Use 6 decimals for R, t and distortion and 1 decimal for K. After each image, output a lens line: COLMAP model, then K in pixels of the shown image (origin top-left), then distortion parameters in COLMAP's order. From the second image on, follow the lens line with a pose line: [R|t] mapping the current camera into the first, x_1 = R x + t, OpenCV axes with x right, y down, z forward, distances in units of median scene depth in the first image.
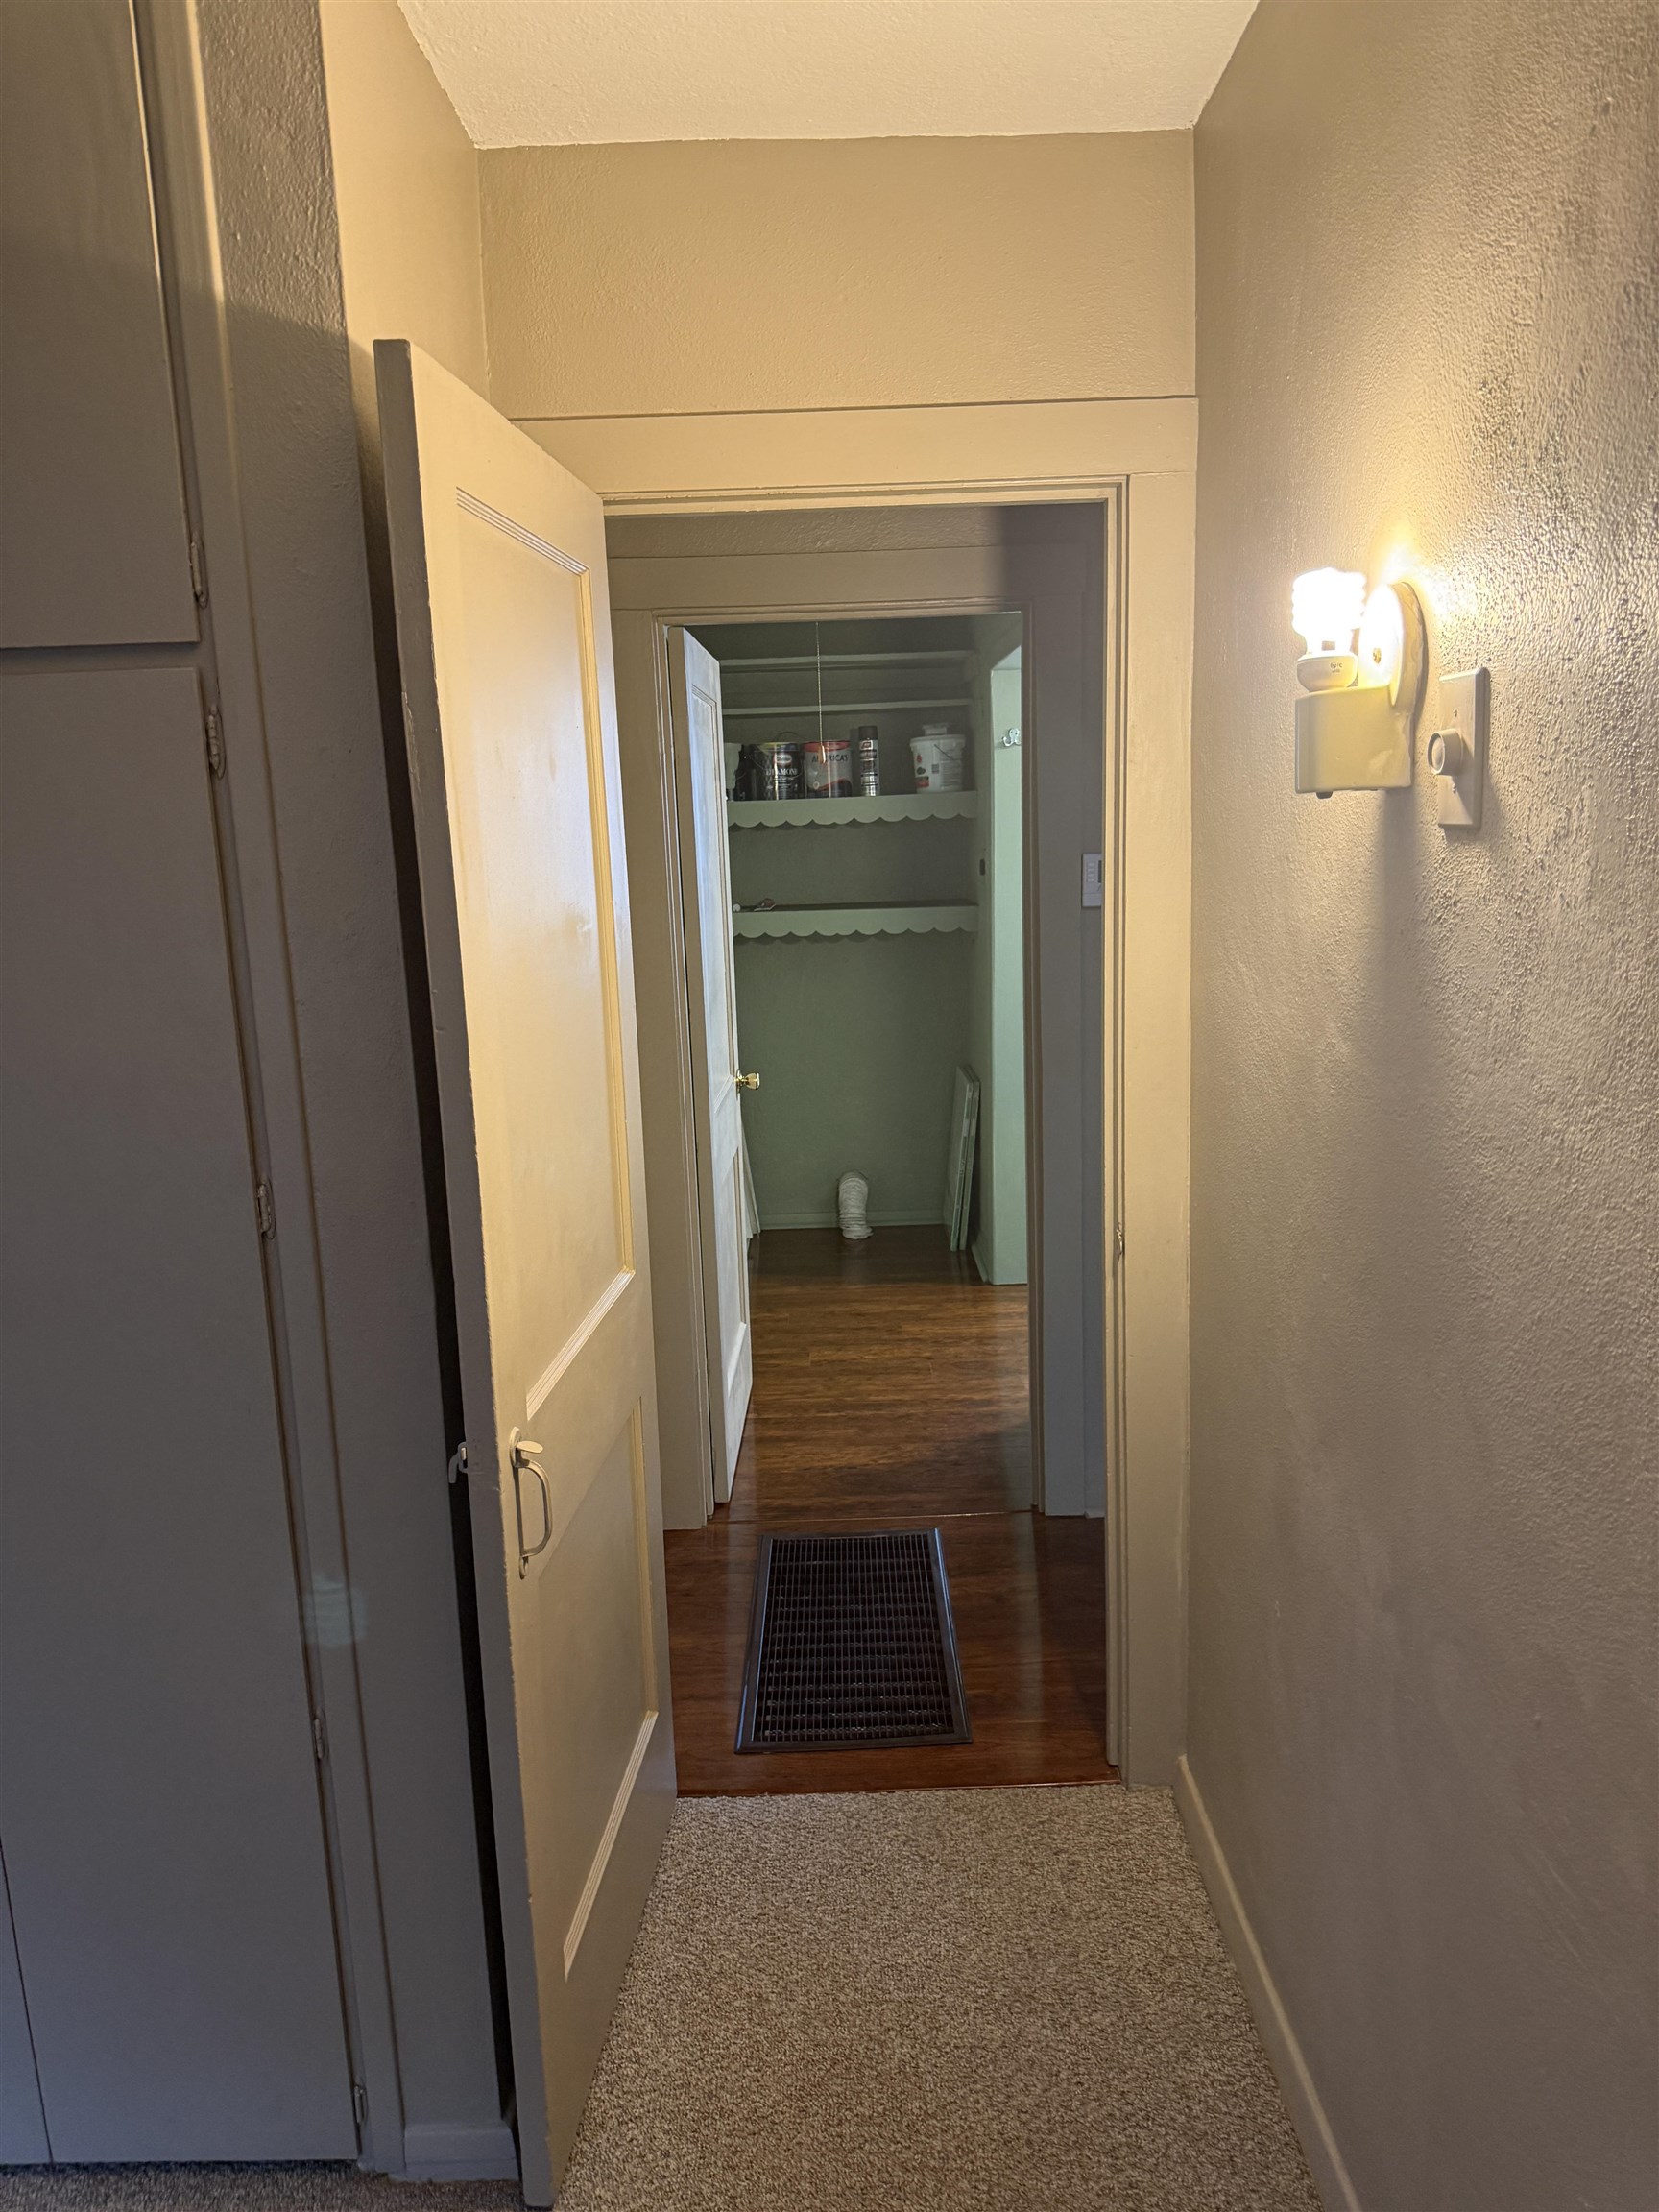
lens RADIAL K [[1533.8, 0, 836.0], [0, 1533.8, 1104.2], [0, 0, 1]] dist [0.014839, -0.040822]
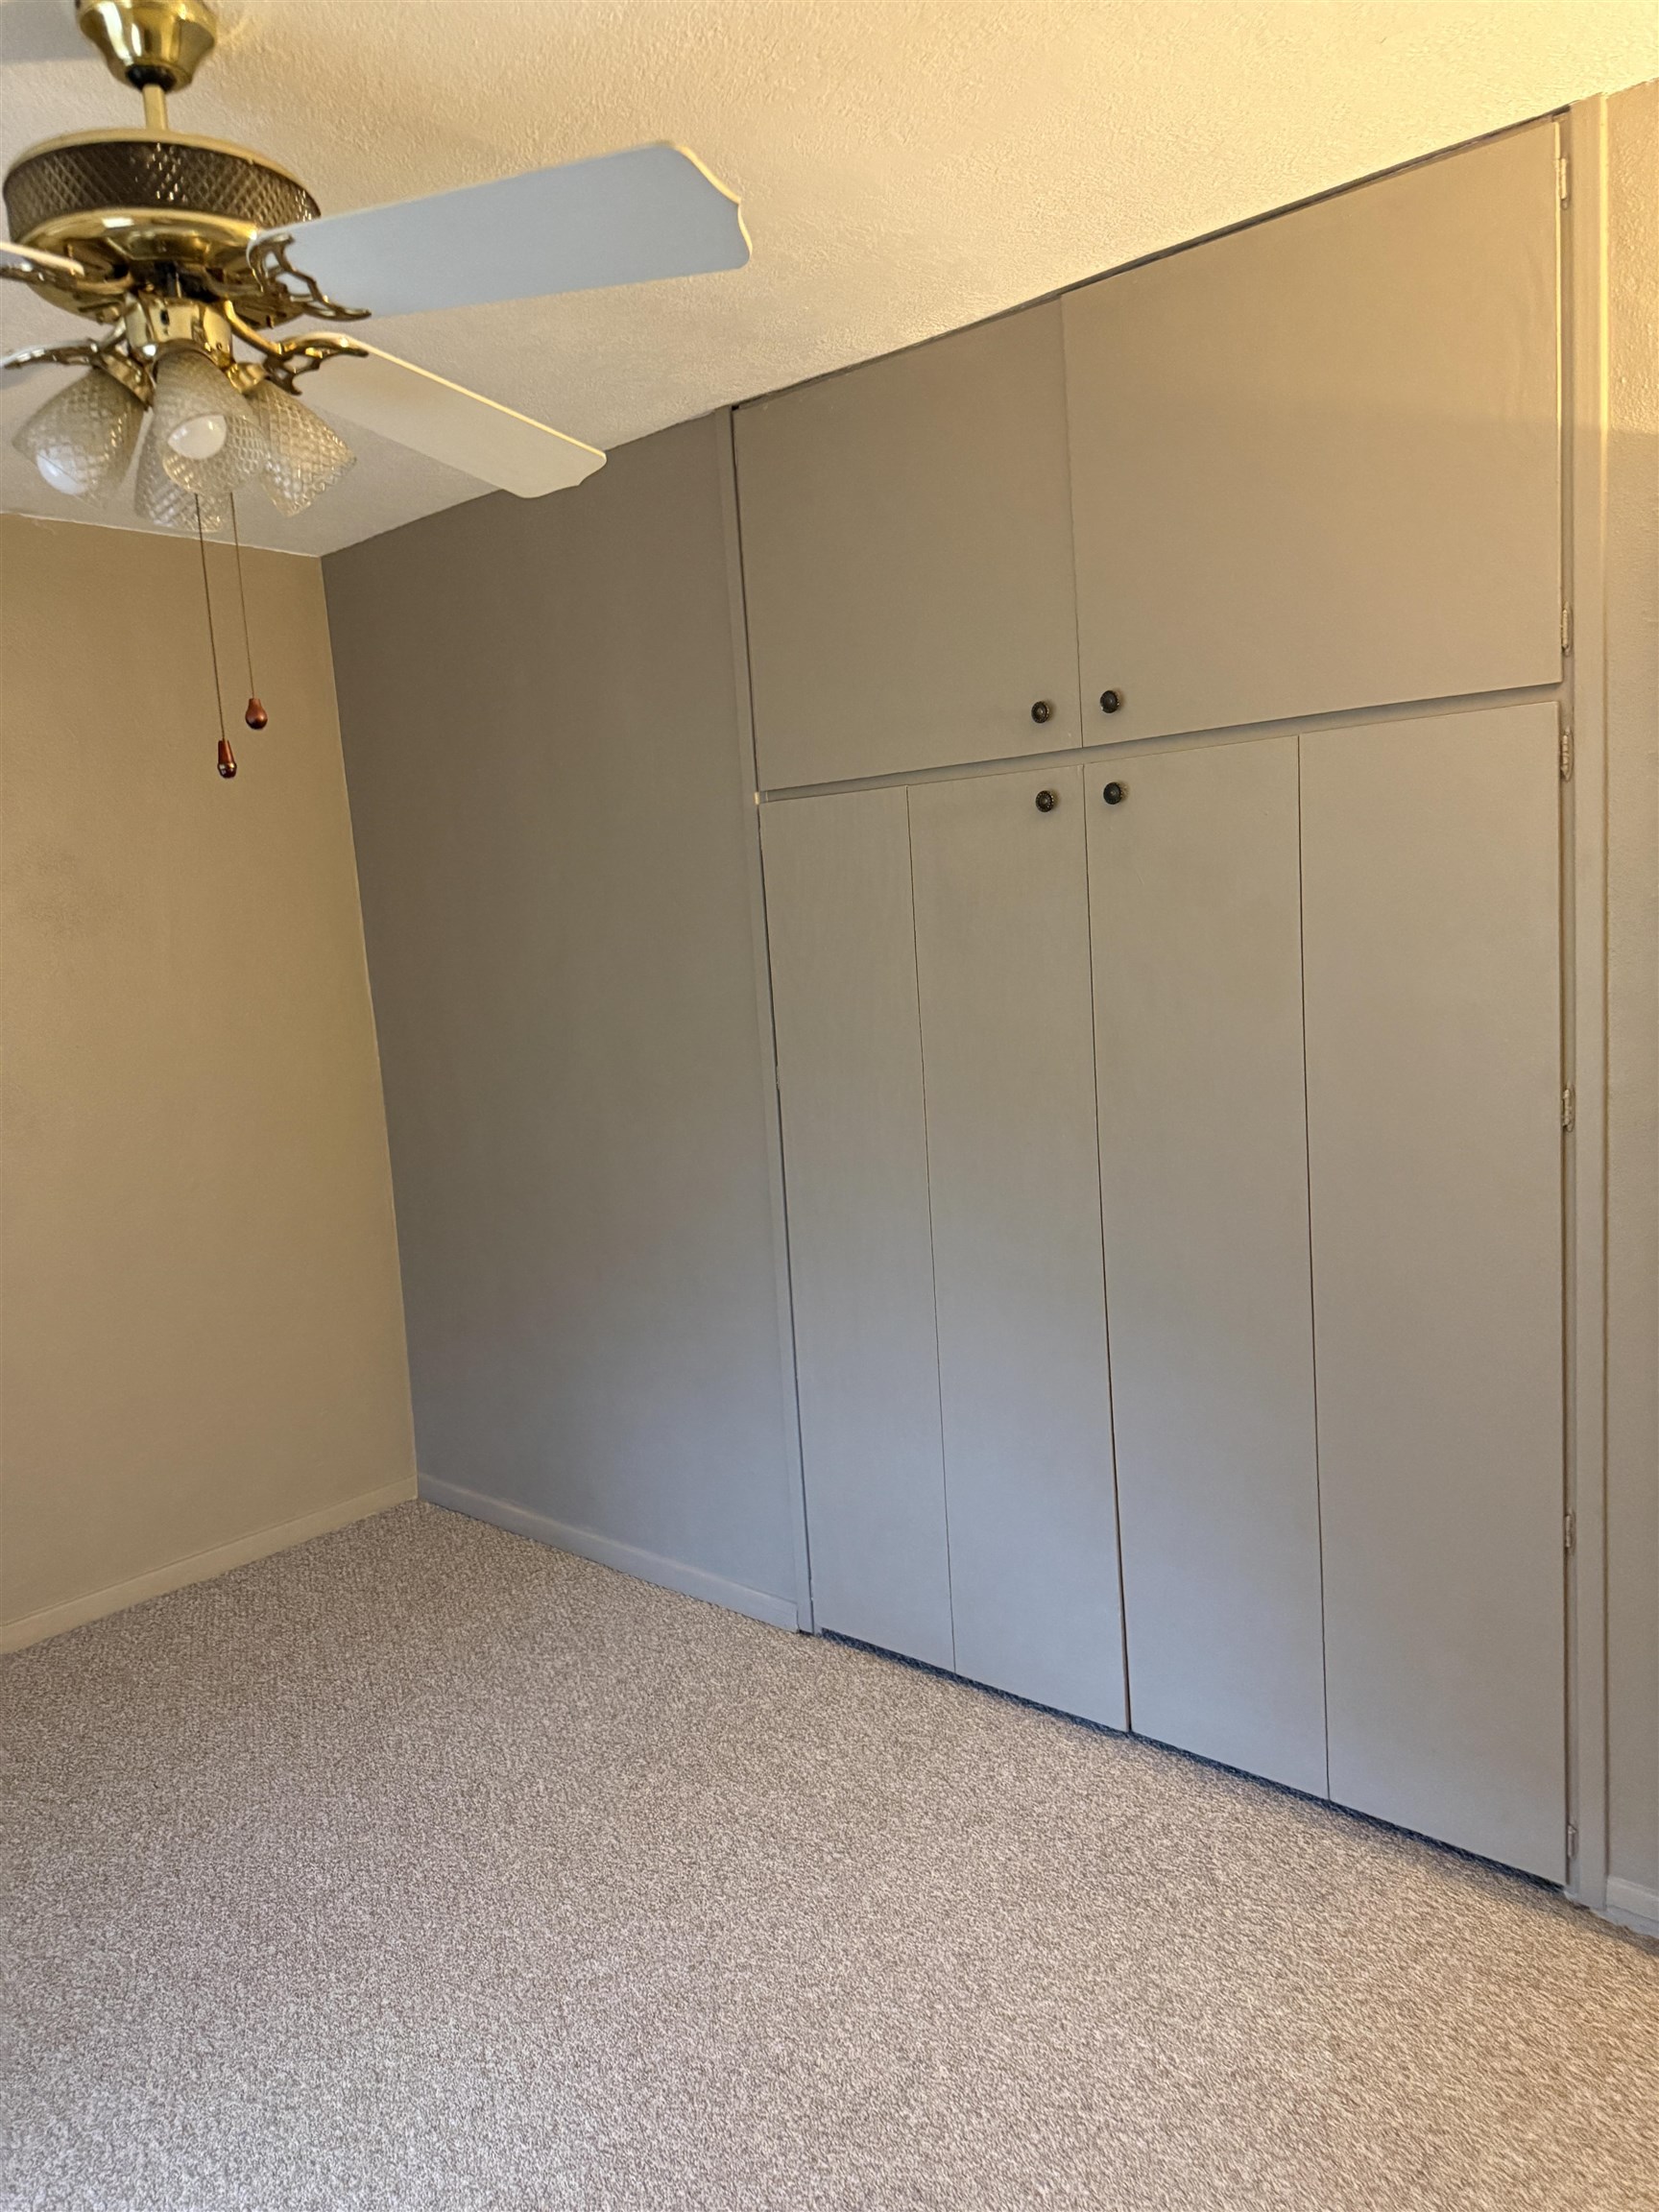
lens RADIAL K [[1573.6, 0, 829.5], [0, 1573.6, 1106.0], [0, 0, 1]] dist [0.016377, 0.002033]
pose [[0.693446, 0.076046, -0.716484, 0.158142], [-0.099725, 0.994974, 0.009086, 0.117513], [0.713574, 0.065151, 0.697544, -0.393156]]
